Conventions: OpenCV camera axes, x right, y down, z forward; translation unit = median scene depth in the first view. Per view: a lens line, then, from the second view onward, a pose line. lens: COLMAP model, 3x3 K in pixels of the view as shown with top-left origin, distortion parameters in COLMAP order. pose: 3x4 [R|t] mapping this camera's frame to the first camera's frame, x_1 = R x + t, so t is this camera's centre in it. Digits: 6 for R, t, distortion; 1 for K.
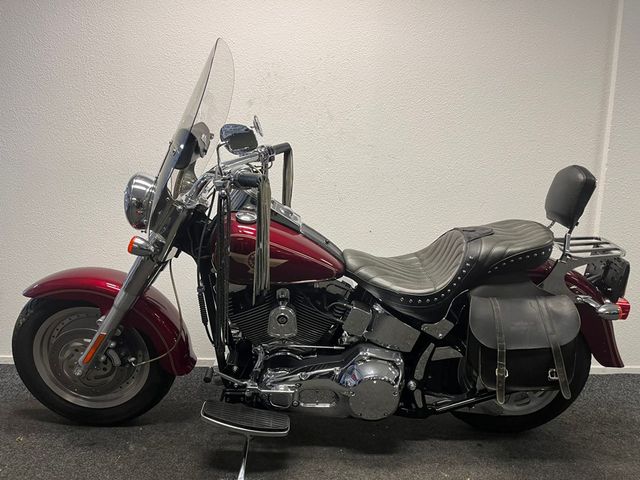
lens RADIAL K [[481.5, 0, 320.0], [0, 481.5, 240.0], [0, 0, 1]] dist [0.034525, -0.001589]
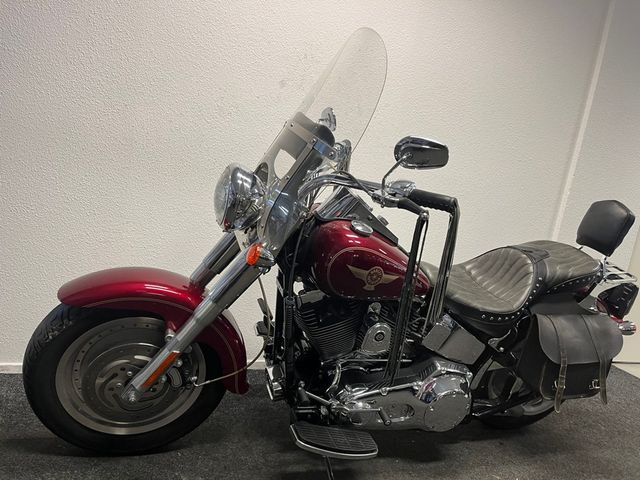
lens RADIAL K [[481.5, 0, 320.0], [0, 481.5, 240.0], [0, 0, 1]] dist [0.034525, -0.001589]
pose [[0.939688, 0.064155, 0.335963, -0.490656], [-0.083877, 0.995482, 0.044509, -0.053465], [-0.331589, -0.070004, 0.940823, 0.146698]]
